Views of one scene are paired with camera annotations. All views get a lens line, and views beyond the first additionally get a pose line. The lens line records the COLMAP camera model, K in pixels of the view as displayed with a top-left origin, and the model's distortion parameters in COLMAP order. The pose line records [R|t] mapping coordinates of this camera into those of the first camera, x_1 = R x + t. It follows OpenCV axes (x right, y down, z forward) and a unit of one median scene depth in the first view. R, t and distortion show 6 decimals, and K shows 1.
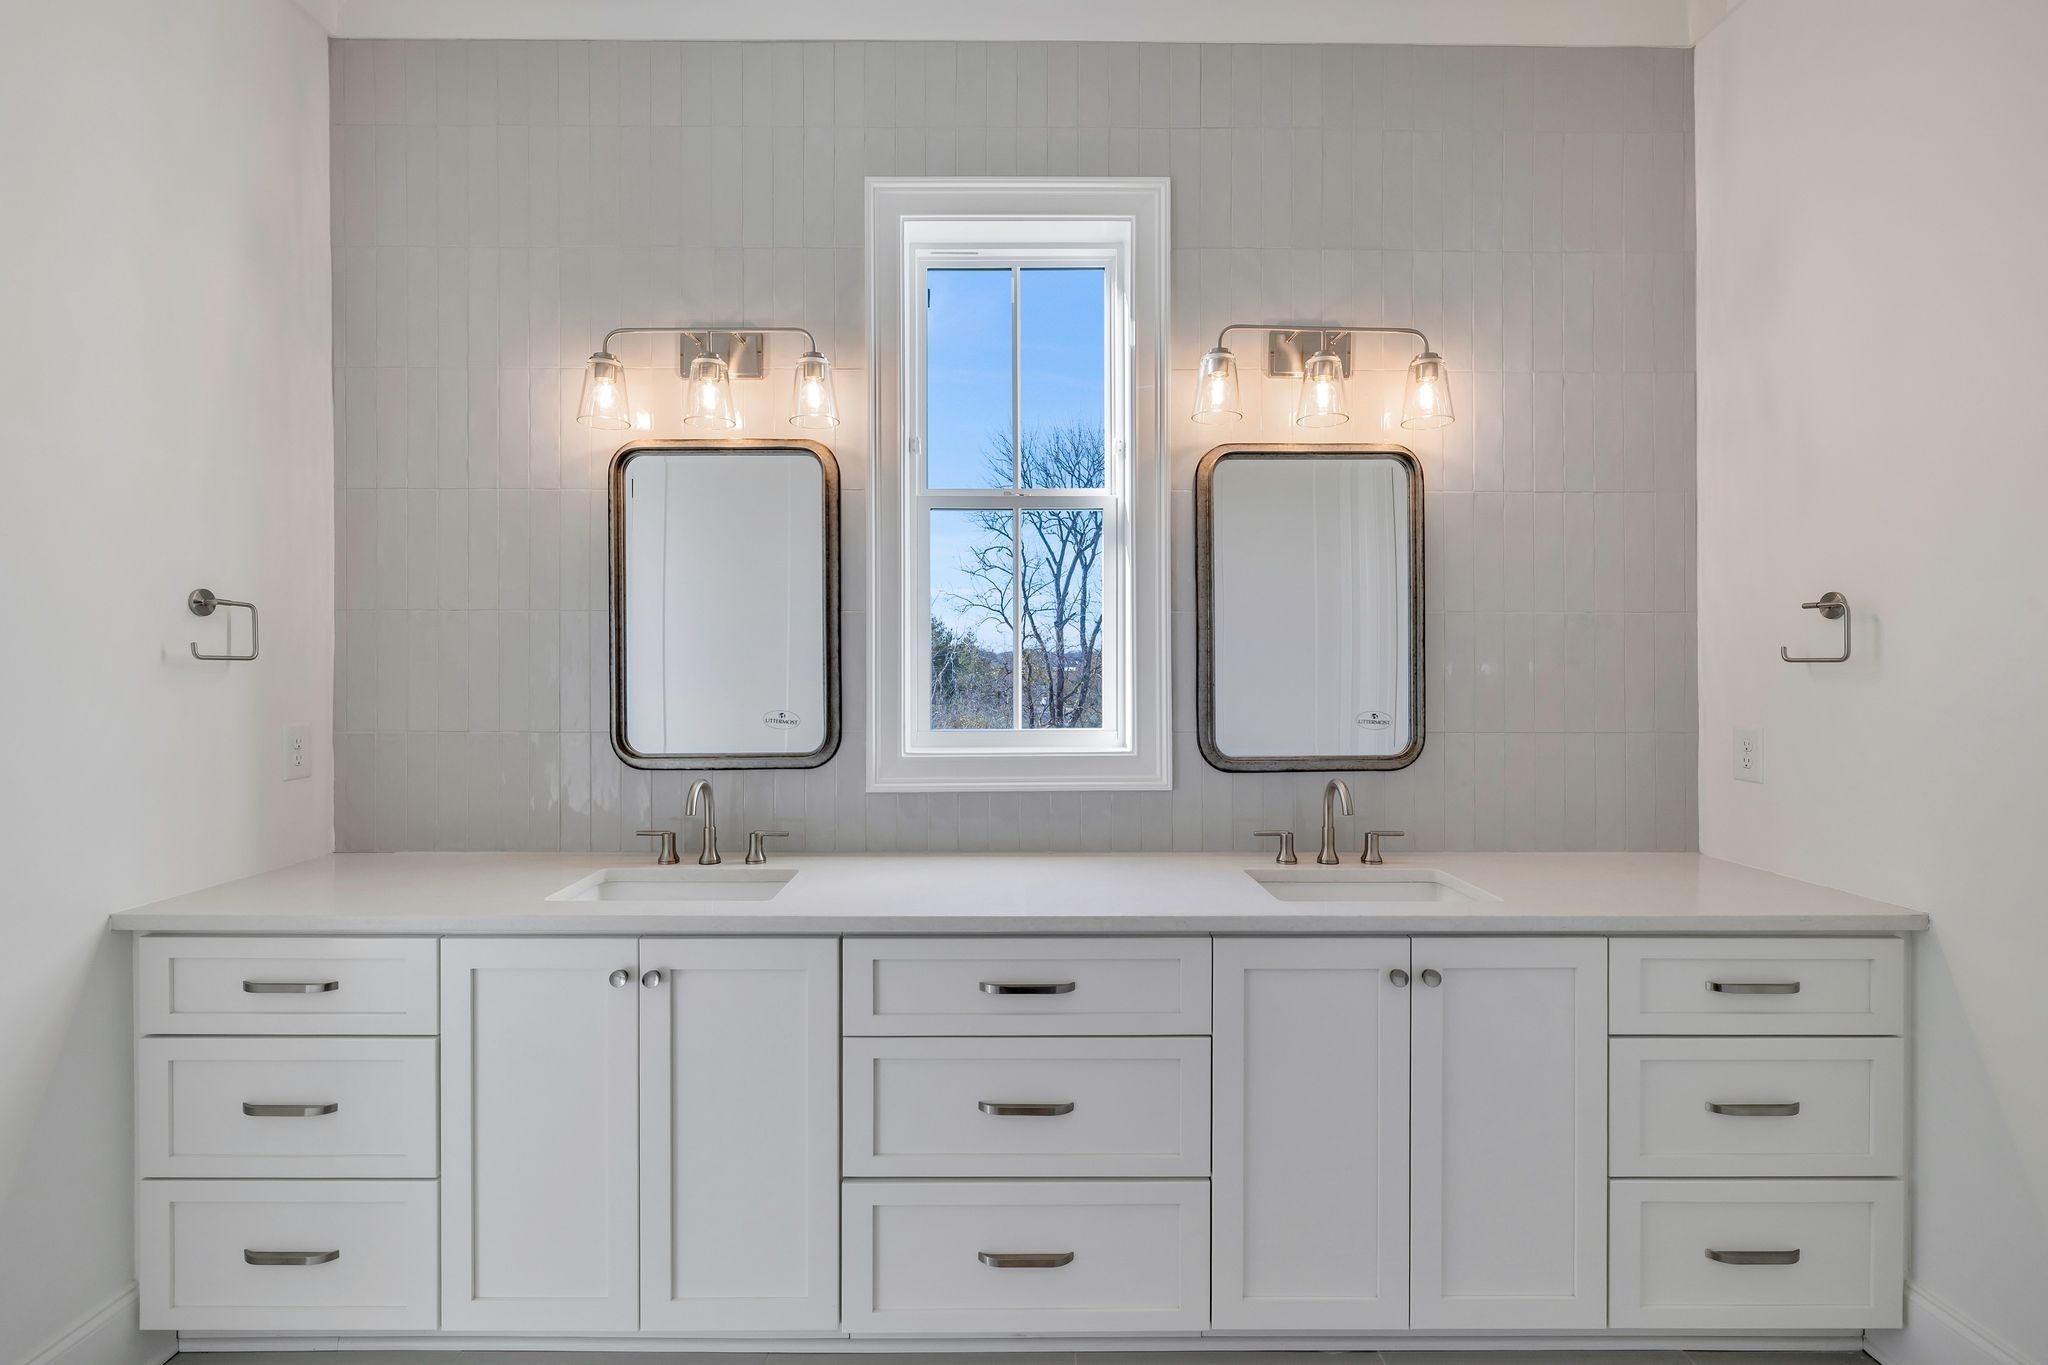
lens RADIAL K [[924.8, 0, 1028.3], [0, 924.8, 673.3], [0, 0, 1]] dist [-0.002988, -0.000315]
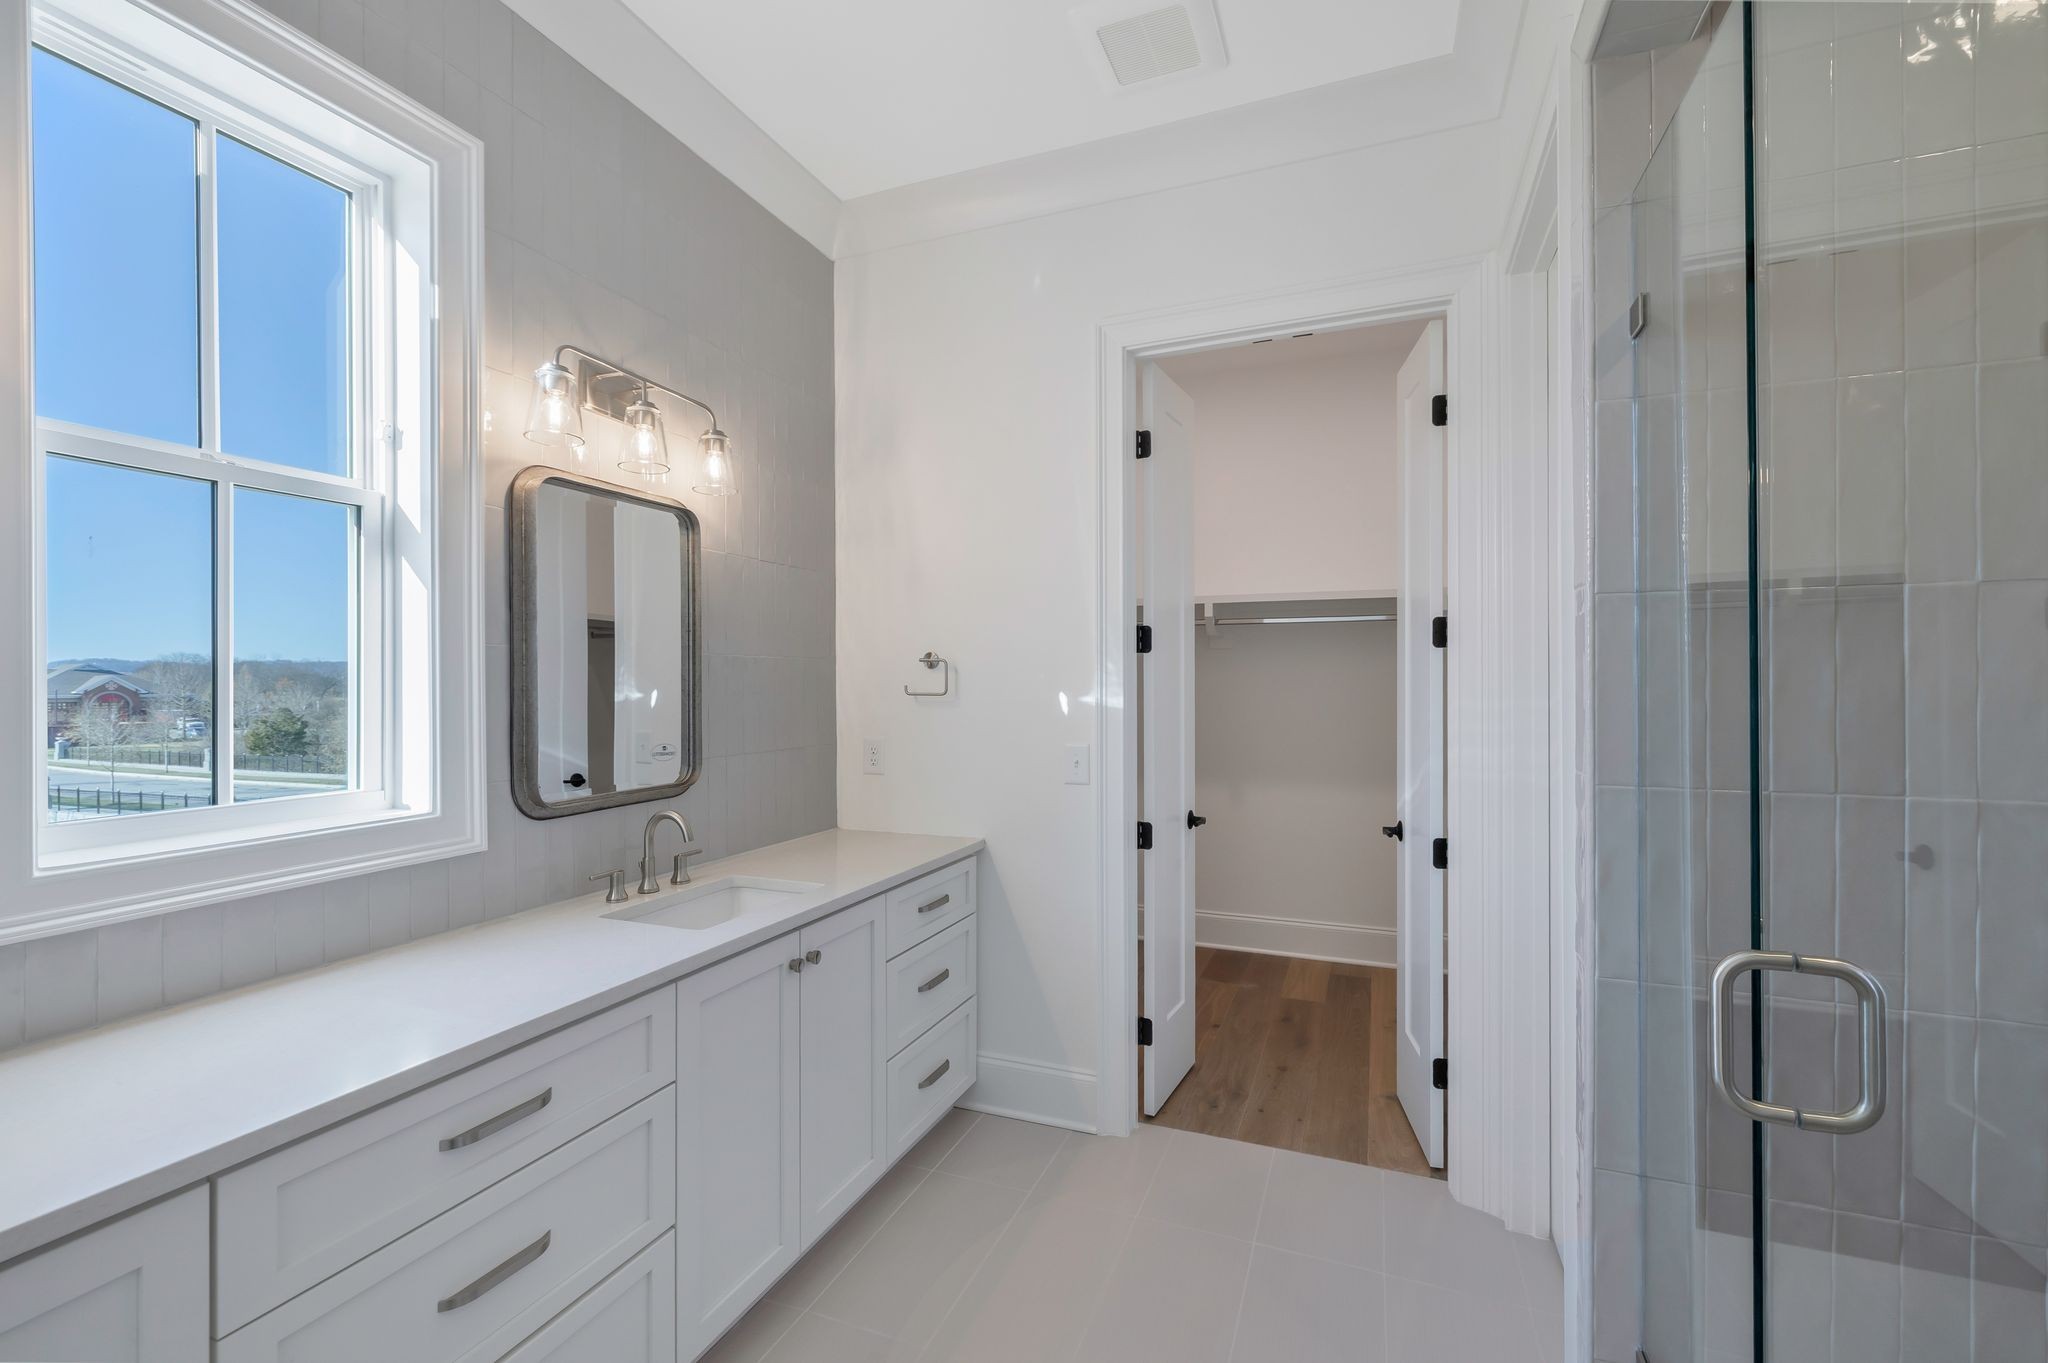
lens RADIAL K [[869.6, 0, 1024.0], [0, 869.6, 681.5], [0, 0, 1]] dist [-0.001333, -0.000141]
pose [[0.383750, -0.000318, 0.923437, -0.406644], [0.002453, 0.999997, -0.000675, -0.030094], [-0.923434, 0.002524, 0.383750, 0.222818]]
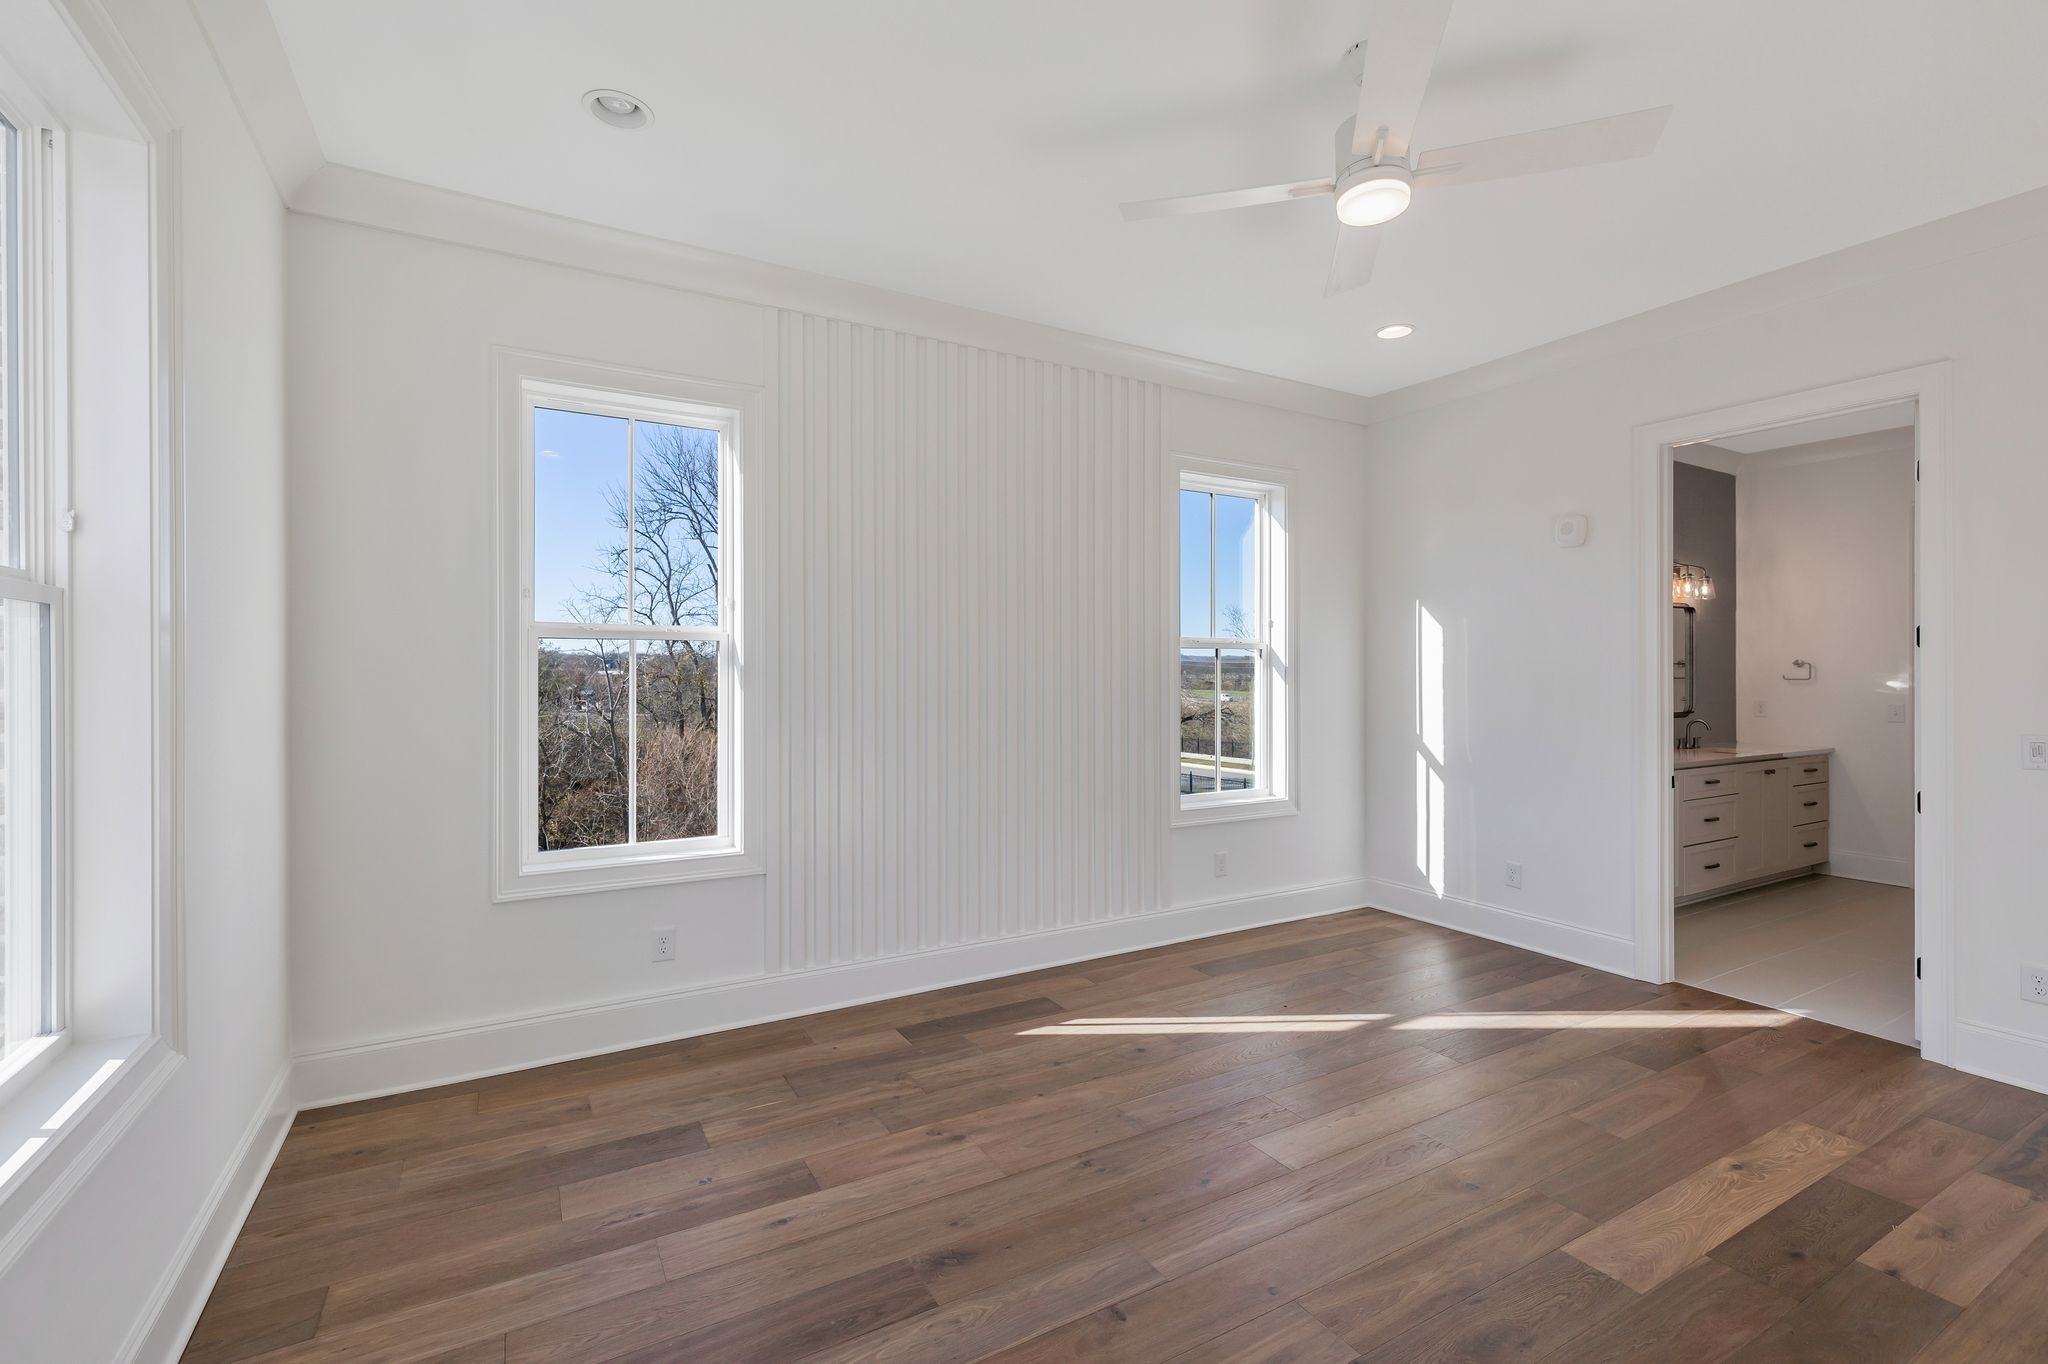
lens RADIAL K [[901.5, 0, 1024.0], [0, 901.5, 682.0], [0, 0, 1]] dist [-0.000084, -0.000057]
pose [[0.870285, 0.001641, 0.492546, -2.787846], [-0.003480, 0.999990, 0.002818, -0.004725], [-0.492536, -0.004166, 0.870282, -0.420691]]
